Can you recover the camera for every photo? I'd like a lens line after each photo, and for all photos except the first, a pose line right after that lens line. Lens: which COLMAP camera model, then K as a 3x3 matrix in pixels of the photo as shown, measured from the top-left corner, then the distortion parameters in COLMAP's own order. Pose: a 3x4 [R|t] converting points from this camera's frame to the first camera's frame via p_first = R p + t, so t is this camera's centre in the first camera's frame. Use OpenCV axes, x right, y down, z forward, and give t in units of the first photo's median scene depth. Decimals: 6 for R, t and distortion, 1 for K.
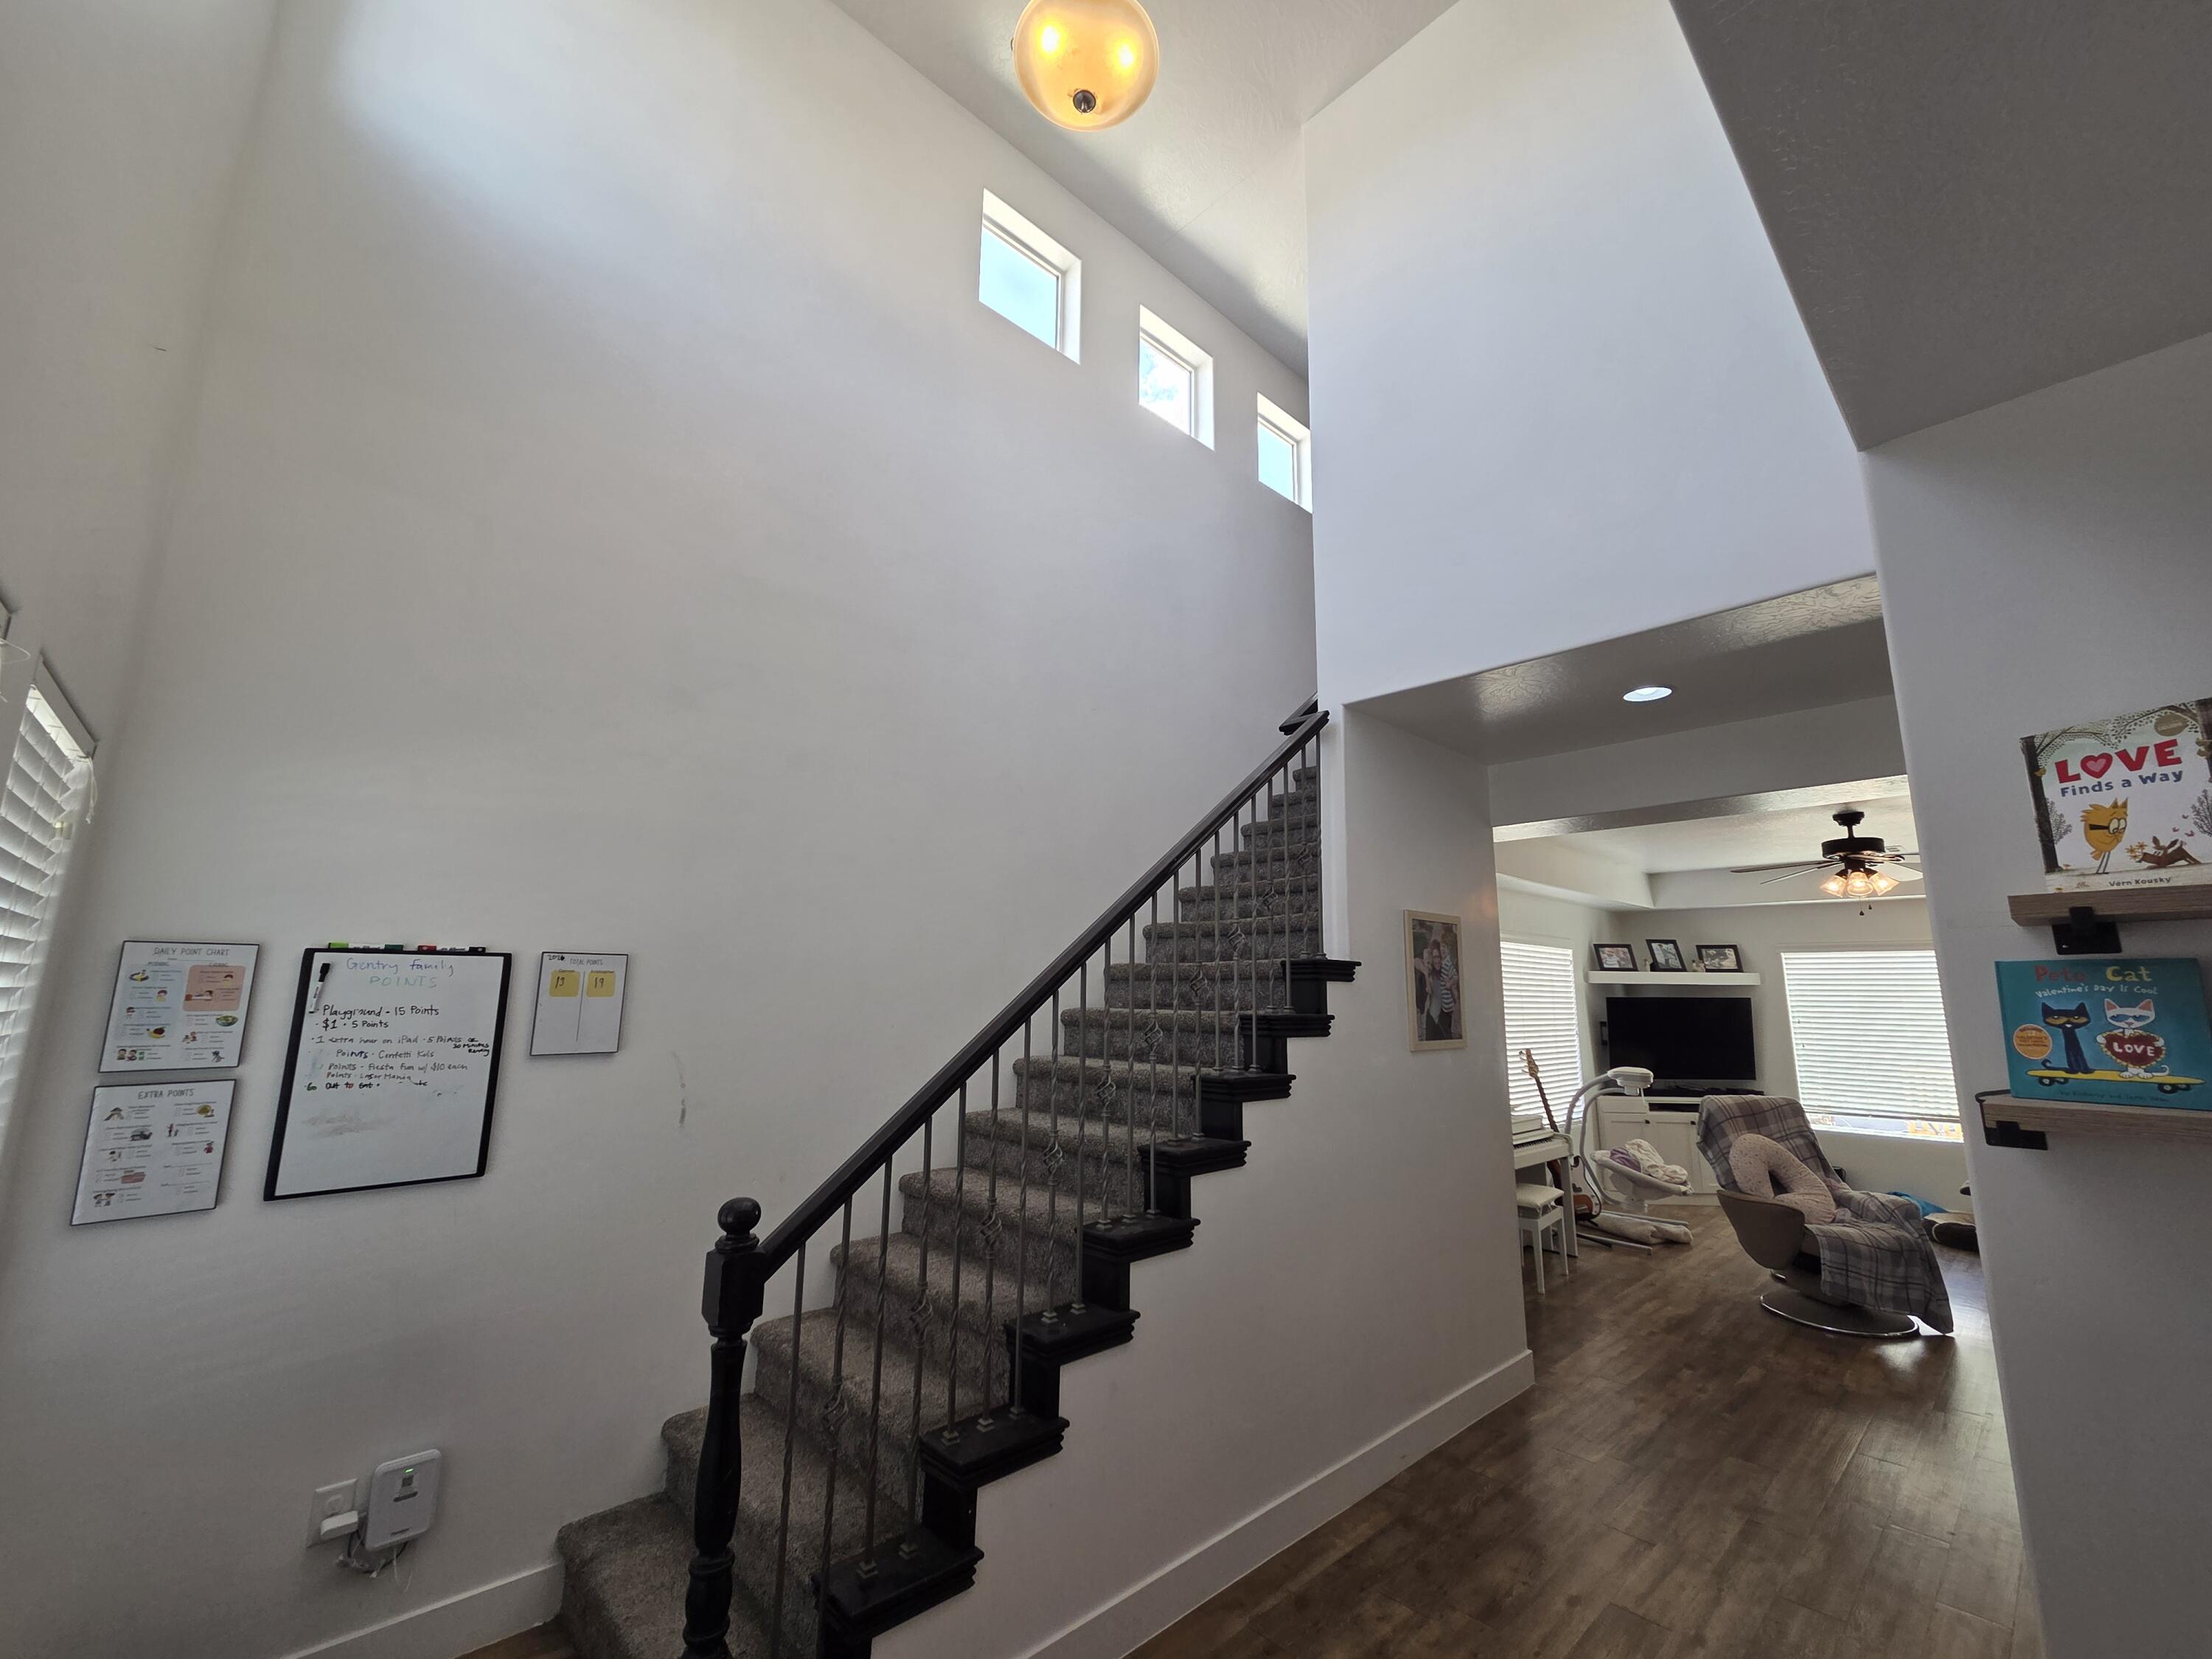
lens RADIAL K [[904.1, 0, 1113.4], [0, 904.1, 827.8], [0, 0, 1]] dist [0.001901, 0.000177]
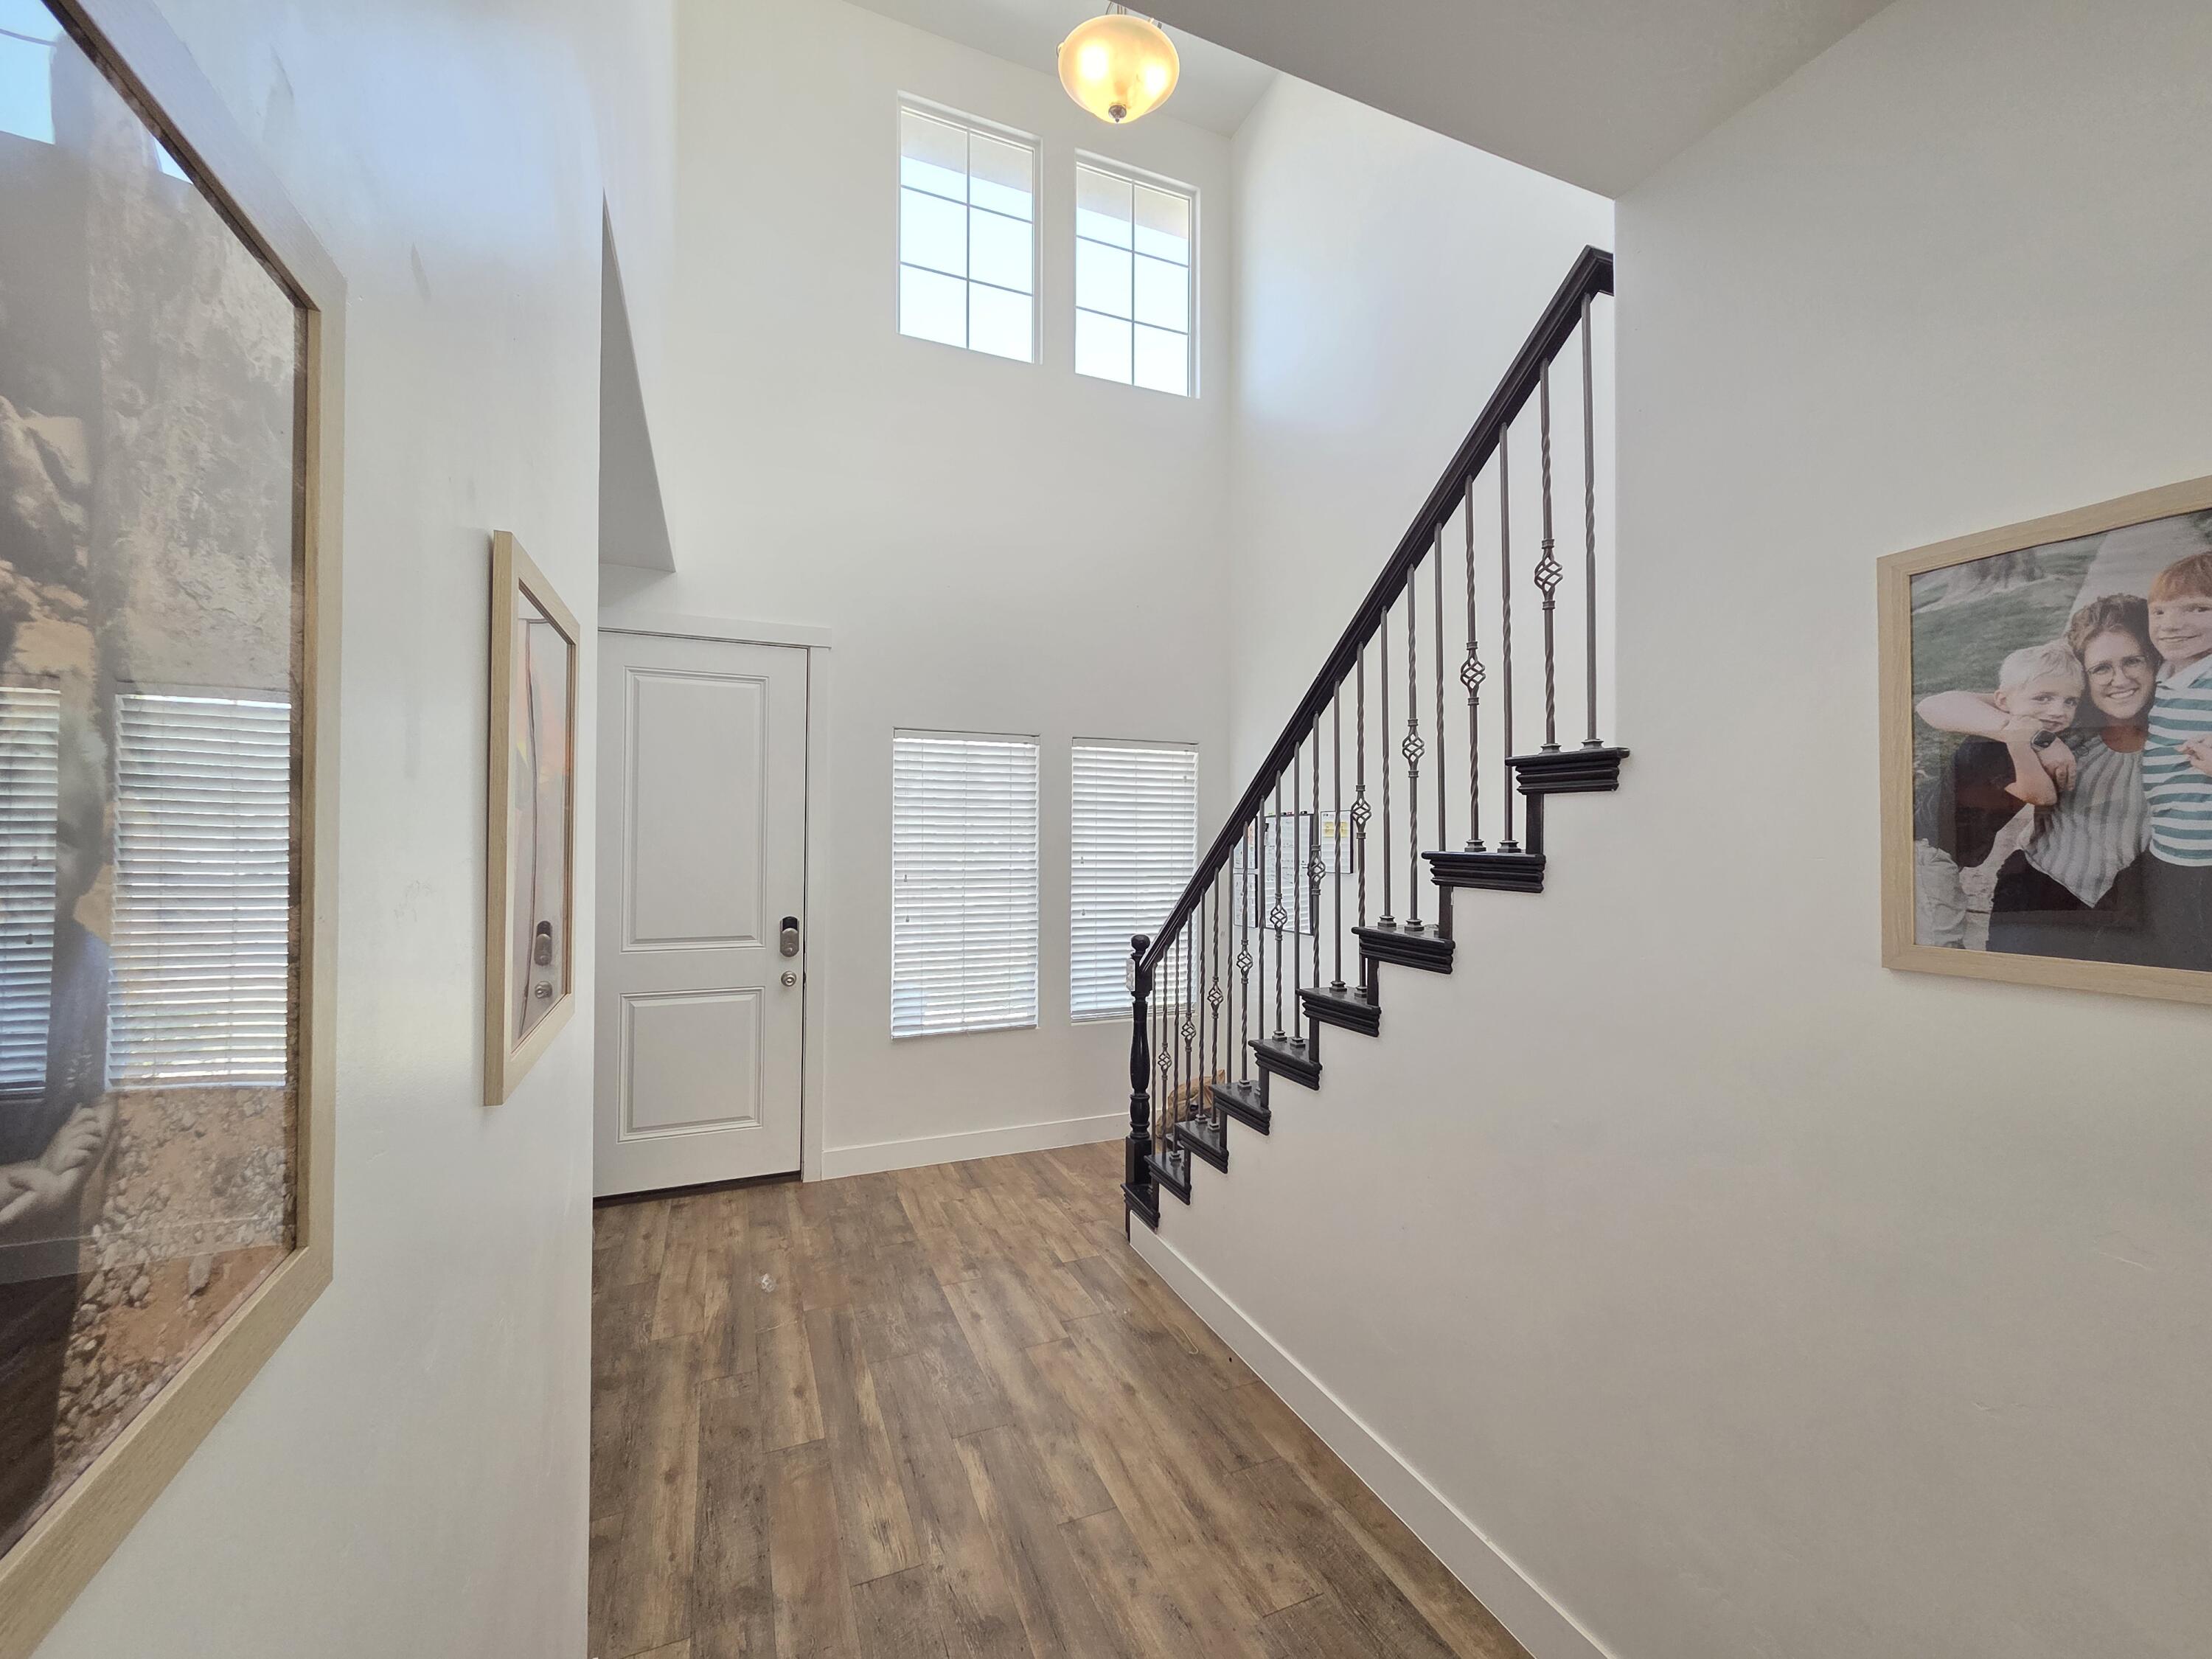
lens RADIAL K [[904.1, 0, 1113.4], [0, 904.1, 827.8], [0, 0, 1]] dist [0.001901, 0.000177]
pose [[-0.344638, -0.027832, -0.938323, 0.851914], [0.162053, 0.982790, -0.088672, 0.197993], [0.924642, -0.182618, -0.334197, 0.950797]]
